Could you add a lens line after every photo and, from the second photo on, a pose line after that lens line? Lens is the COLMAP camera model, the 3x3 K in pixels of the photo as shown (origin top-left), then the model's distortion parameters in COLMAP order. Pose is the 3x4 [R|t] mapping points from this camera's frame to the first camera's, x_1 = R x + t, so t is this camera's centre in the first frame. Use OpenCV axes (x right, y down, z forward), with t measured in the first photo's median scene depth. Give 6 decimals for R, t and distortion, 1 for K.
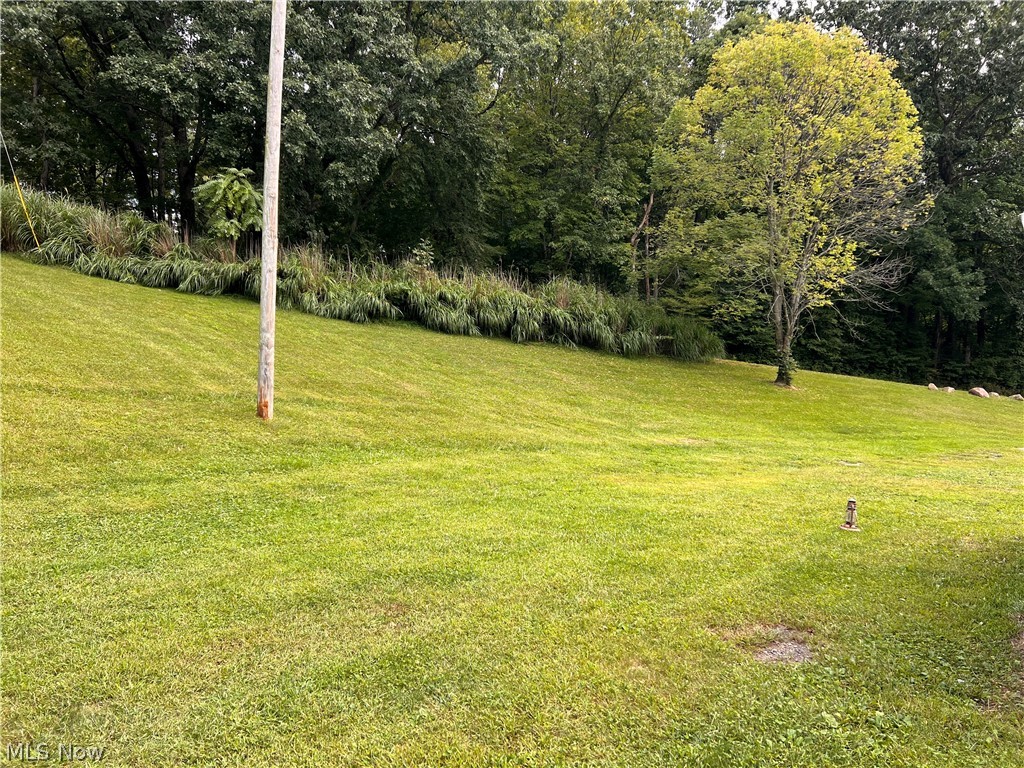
lens RADIAL K [[751.3, 0, 512.8], [0, 751.3, 395.2], [0, 0, 1]] dist [0.054899, -0.064402]
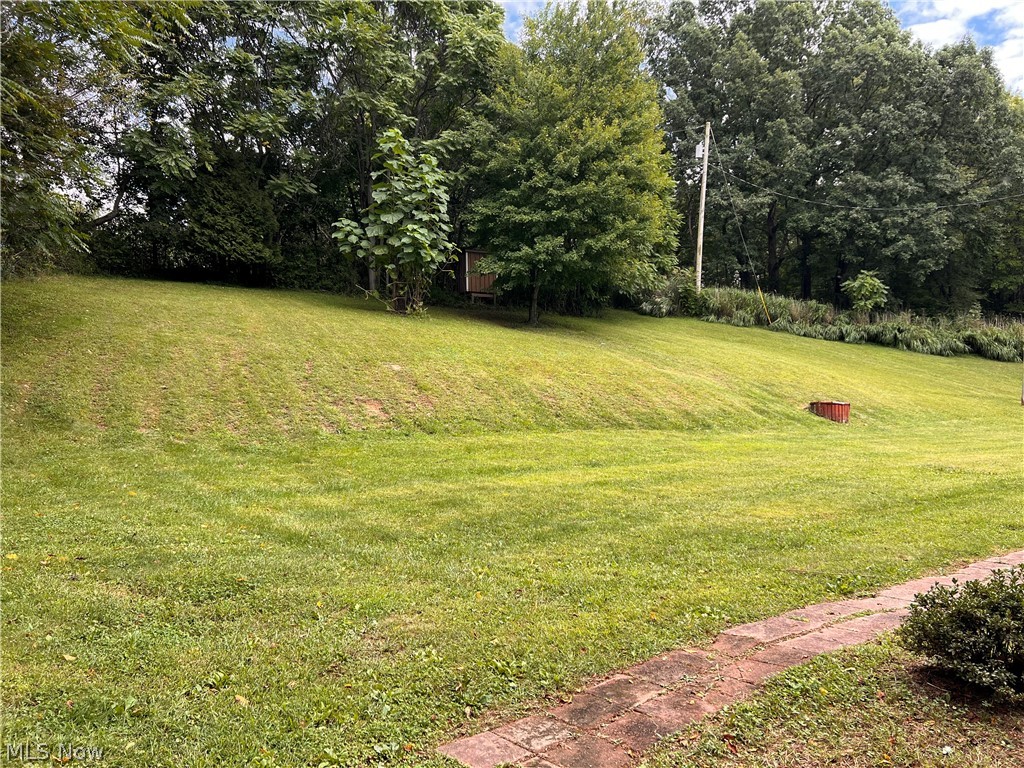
lens RADIAL K [[751.3, 0, 511.5], [0, 751.3, 389.8], [0, 0, 1]] dist [0.054899, -0.064402]
pose [[0.935156, -0.011408, -0.354052, -0.510601], [-0.000169, 0.999467, -0.032650, 0.031855], [0.354235, 0.030593, 0.934656, -0.899920]]
